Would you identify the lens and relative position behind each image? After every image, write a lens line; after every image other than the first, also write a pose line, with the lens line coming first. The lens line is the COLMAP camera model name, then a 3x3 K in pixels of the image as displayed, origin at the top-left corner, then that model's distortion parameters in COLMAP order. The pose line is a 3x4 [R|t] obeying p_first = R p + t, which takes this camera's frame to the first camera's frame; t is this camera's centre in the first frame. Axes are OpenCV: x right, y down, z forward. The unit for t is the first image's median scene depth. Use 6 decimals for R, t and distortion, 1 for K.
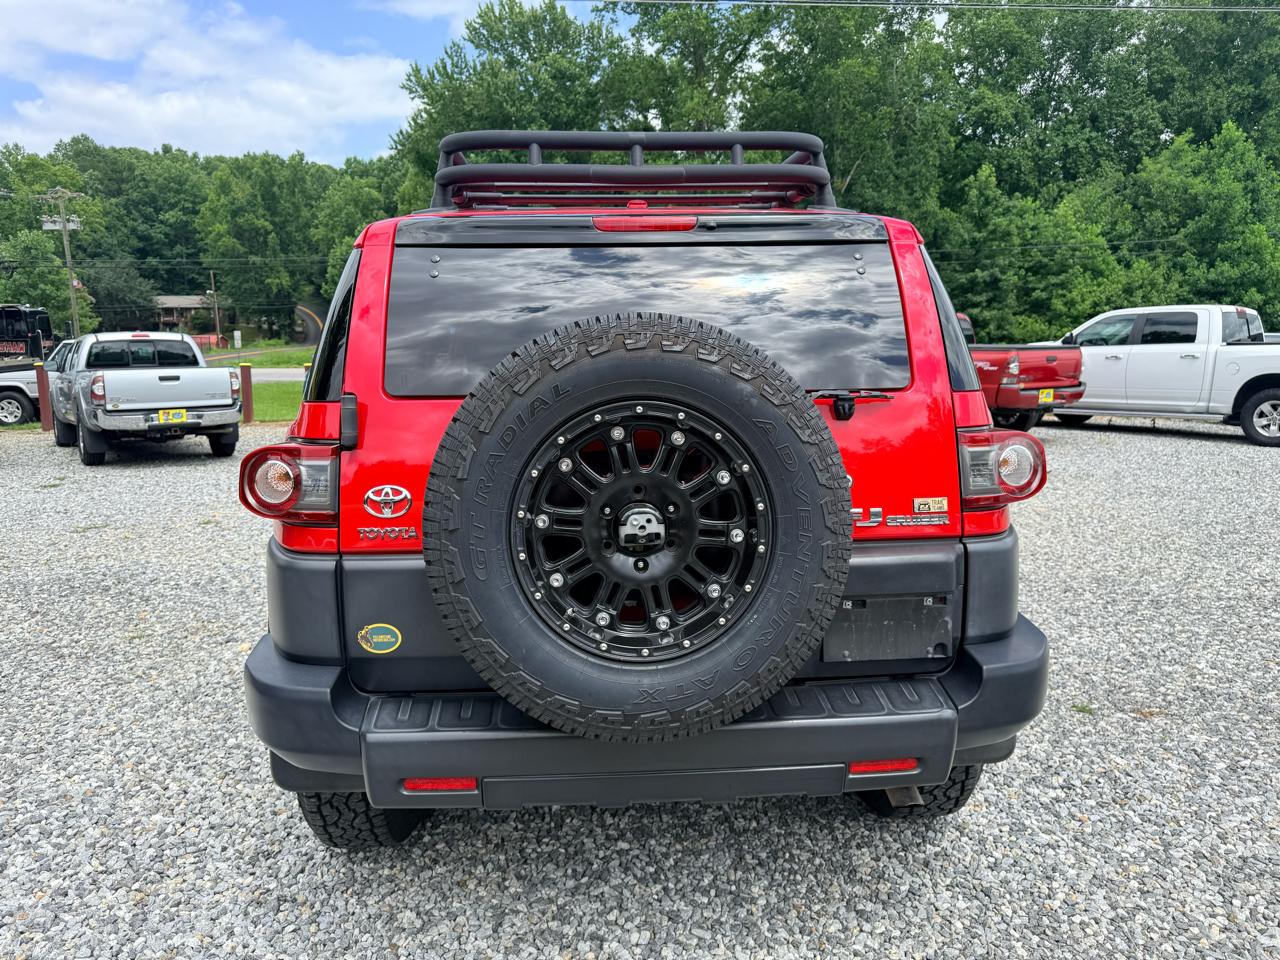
lens RADIAL K [[915.1, 0, 631.7], [0, 915.1, 487.8], [0, 0, 1]] dist [0.006487, -0.010532]
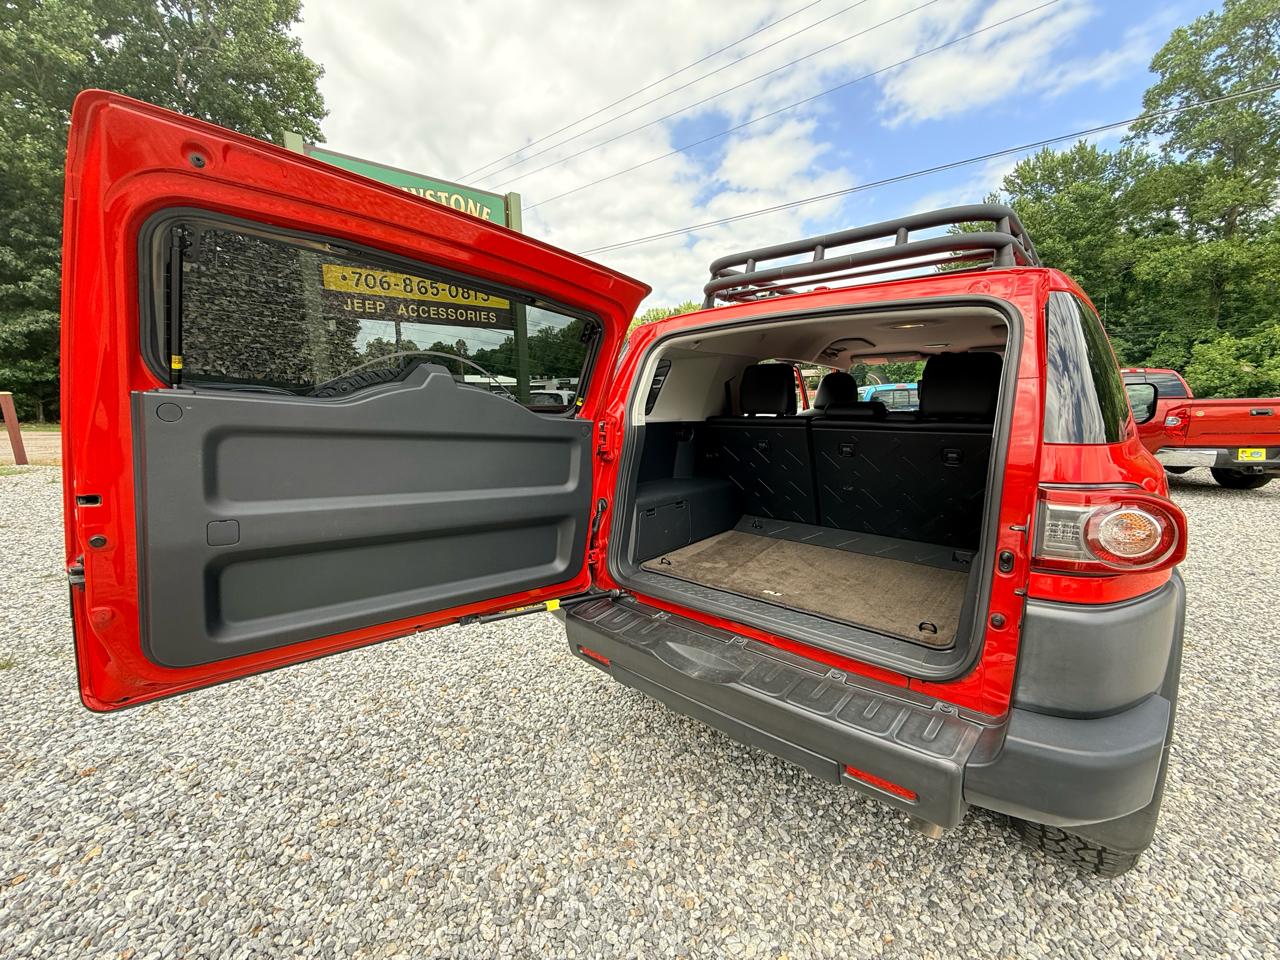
lens RADIAL K [[509.0, 0, 635.2], [0, 509.0, 478.2], [0, 0, 1]] dist [-0.003367, 0.001265]
pose [[0.712485, 0.115849, -0.692058, 0.327337], [-0.111623, 0.992430, 0.051213, -0.040724], [0.692752, 0.040761, 0.720023, 0.252313]]
